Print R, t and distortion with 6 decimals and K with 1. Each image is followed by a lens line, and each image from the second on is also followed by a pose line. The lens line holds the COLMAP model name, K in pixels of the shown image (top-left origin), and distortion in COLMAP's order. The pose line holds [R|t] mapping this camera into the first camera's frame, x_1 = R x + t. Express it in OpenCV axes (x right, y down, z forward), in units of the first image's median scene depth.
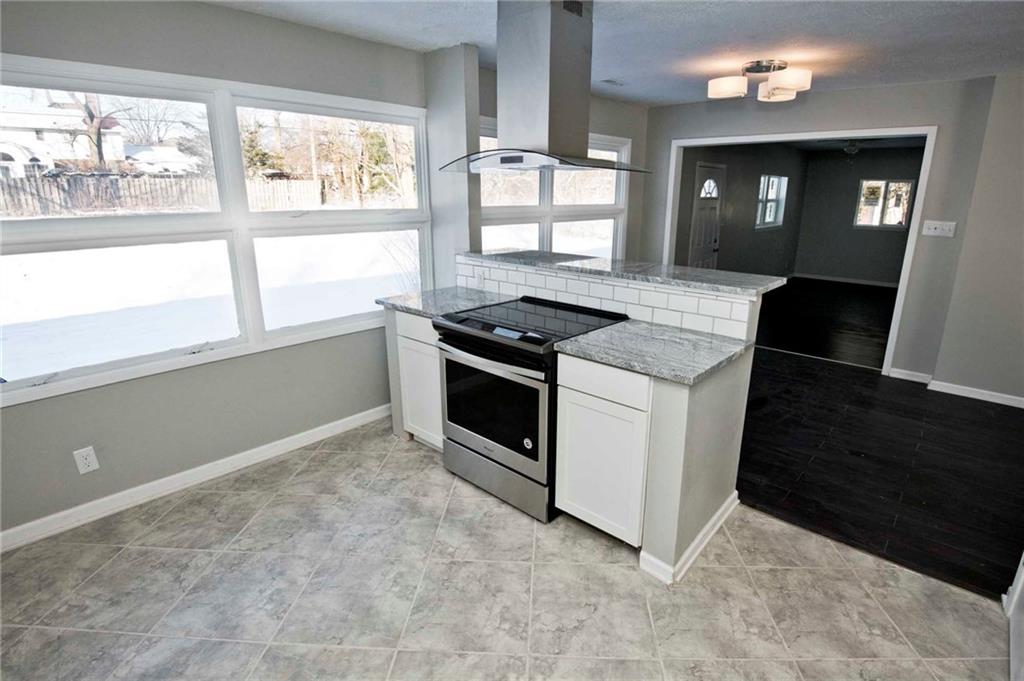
lens RADIAL K [[522.2, 0, 515.5], [0, 522.2, 339.4], [0, 0, 1]] dist [-0.037229, -0.001605]
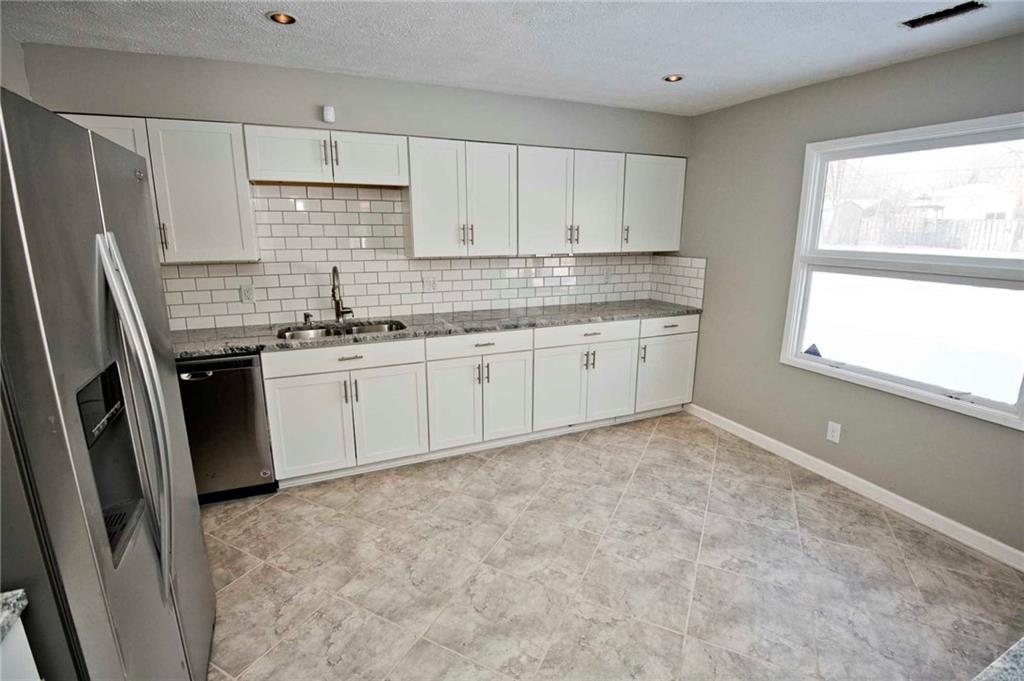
lens RADIAL K [[472.9, 0, 523.3], [0, 472.9, 333.6], [0, 0, 1]] dist [-0.025543, -0.008578]
pose [[-0.401996, 0.185322, -0.896691, 0.544072], [-0.252503, 0.918894, 0.303111, -0.168894], [0.880137, 0.348267, -0.322597, 0.616027]]
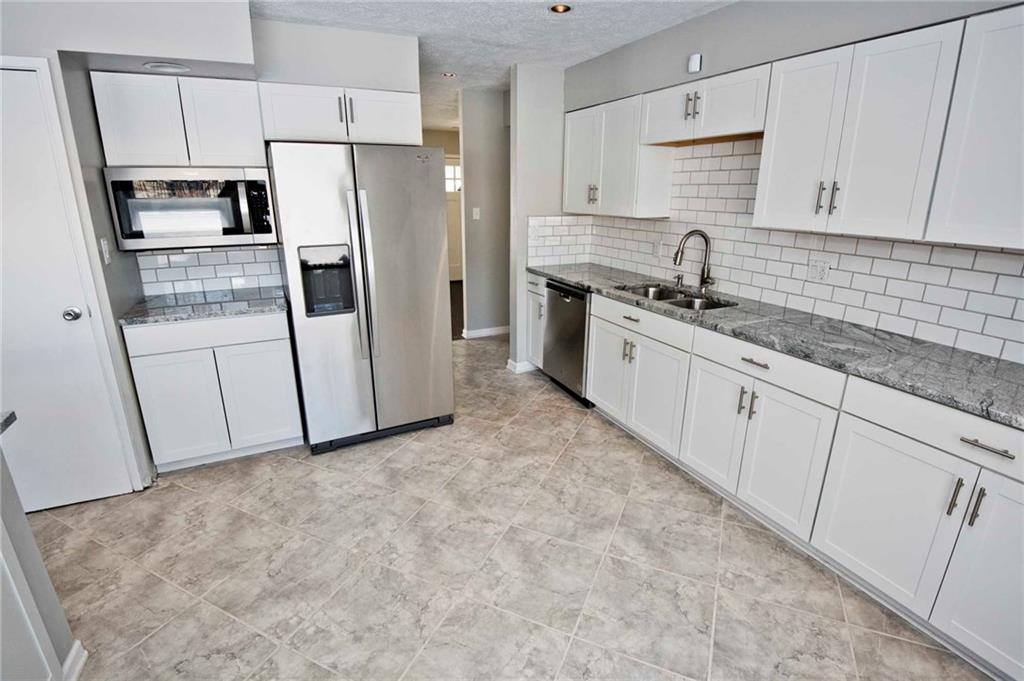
lens RADIAL K [[472.9, 0, 490.5], [0, 472.9, 333.2], [0, 0, 1]] dist [-0.025543, -0.008578]
pose [[-0.914863, -0.122337, 0.384785, -0.494447], [0.102528, 0.851368, 0.514452, -0.269314], [-0.390530, 0.510104, -0.766342, 0.957515]]
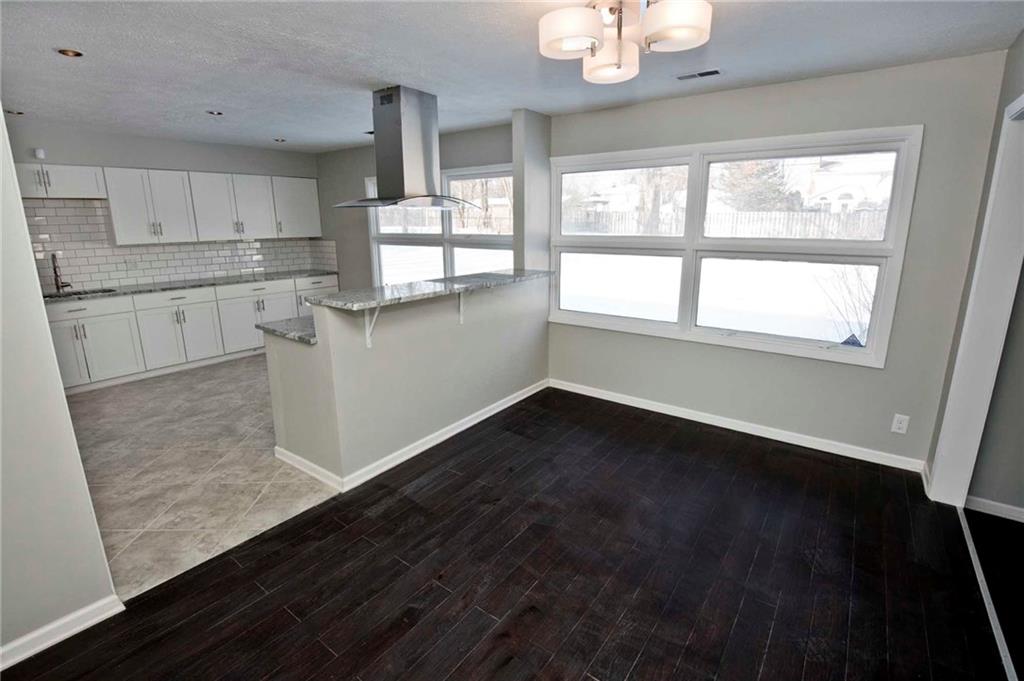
lens RADIAL K [[472.9, 0, 531.7], [0, 472.9, 338.9], [0, 0, 1]] dist [-0.025543, -0.008578]
pose [[0.097895, 0.228838, -0.968530, 1.635227], [-0.266042, 0.943803, 0.196106, -0.370031], [0.958978, 0.238472, 0.153274, 1.358709]]
